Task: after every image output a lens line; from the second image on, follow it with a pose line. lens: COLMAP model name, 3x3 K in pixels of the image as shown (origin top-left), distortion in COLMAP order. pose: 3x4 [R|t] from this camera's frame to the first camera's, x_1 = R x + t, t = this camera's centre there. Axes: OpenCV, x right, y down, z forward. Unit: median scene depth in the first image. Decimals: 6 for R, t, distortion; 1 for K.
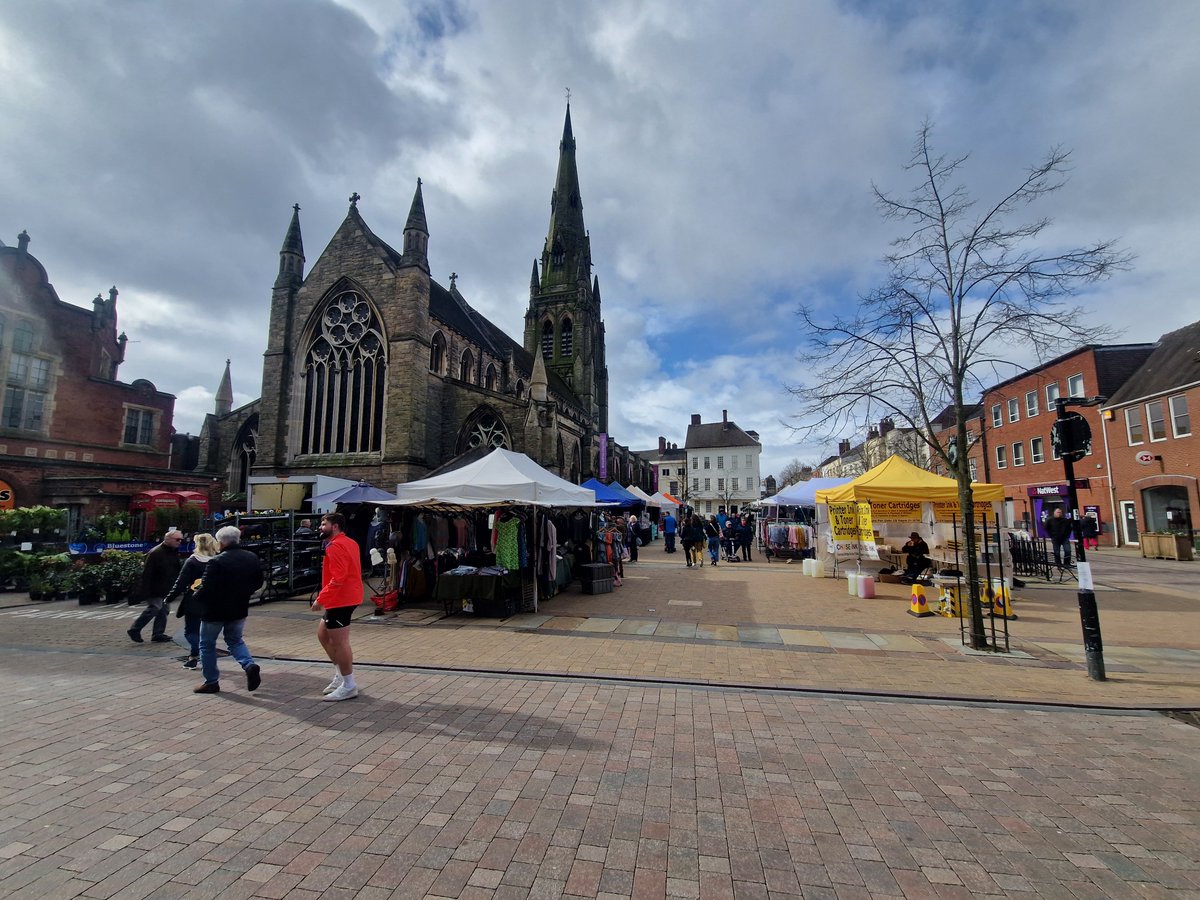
lens RADIAL K [[486.5, 0, 600.0], [0, 486.5, 450.0], [0, 0, 1]] dist [0.000302, -0.000066]
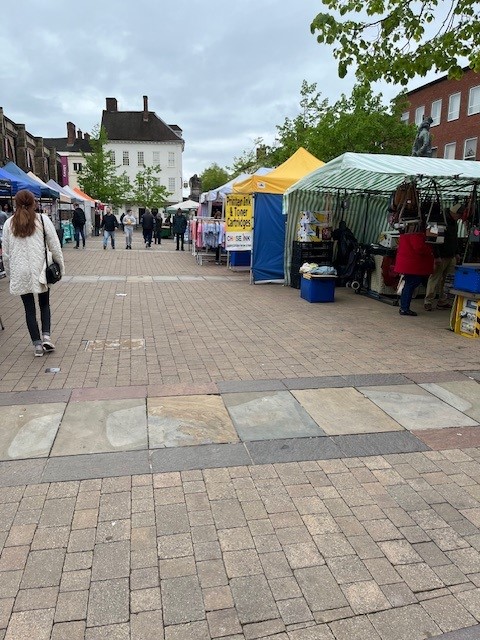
lens RADIAL K [[481.6, 0, 253.8], [0, 481.6, 320.0], [0, 0, 1]] dist [0.010648, 0.003621]
pose [[0.890394, -0.078042, 0.448451, 0.020183], [-0.075122, 0.946491, 0.313866, 0.028417], [-0.448949, -0.313153, 0.836887, 0.137245]]
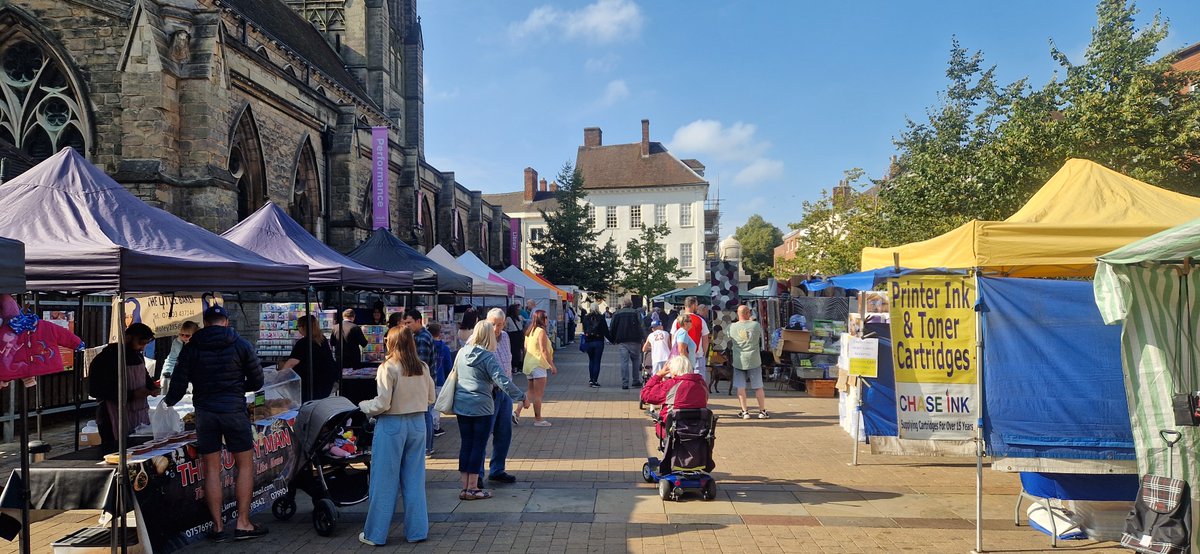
lens RADIAL K [[785.6, 0, 599.1], [0, 785.6, 311.2], [0, 0, 1]] dist [-0.000138, 0.000396]
pose [[0.979332, -0.009021, 0.202059, 0.063153], [-0.017644, 0.991386, 0.129775, 0.039825], [-0.201489, -0.130658, 0.970737, 0.313475]]
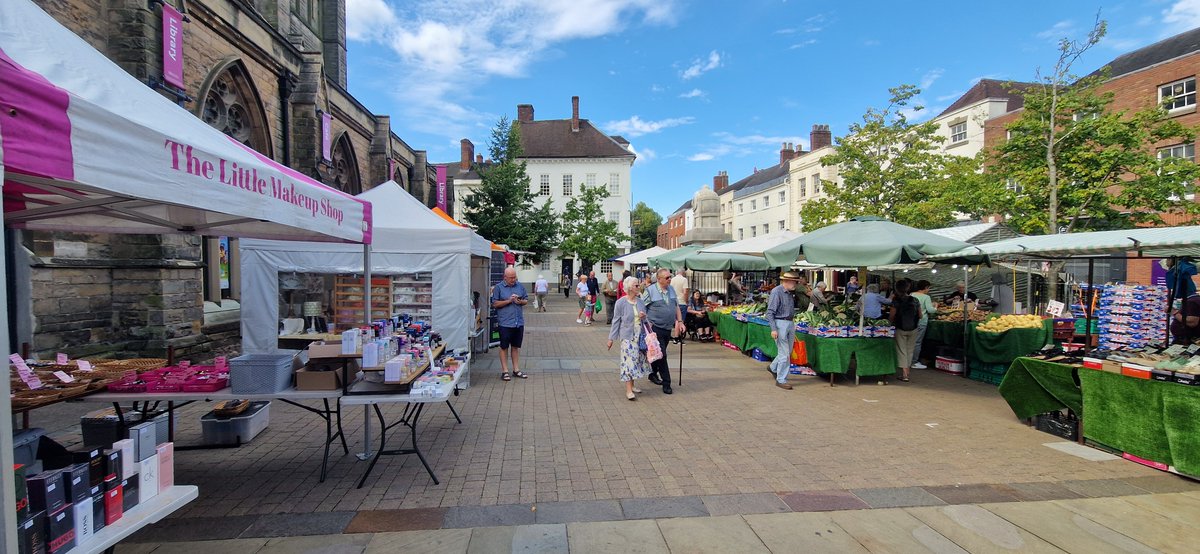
lens RADIAL K [[484.8, 0, 597.8], [0, 484.8, 283.5], [0, 0, 1]] dist [-0.001988, 0.000283]
pose [[0.933873, -0.012852, 0.357374, 0.166296], [-0.043662, 0.987779, 0.149619, 0.124049], [-0.354930, -0.155329, 0.921899, 1.000657]]
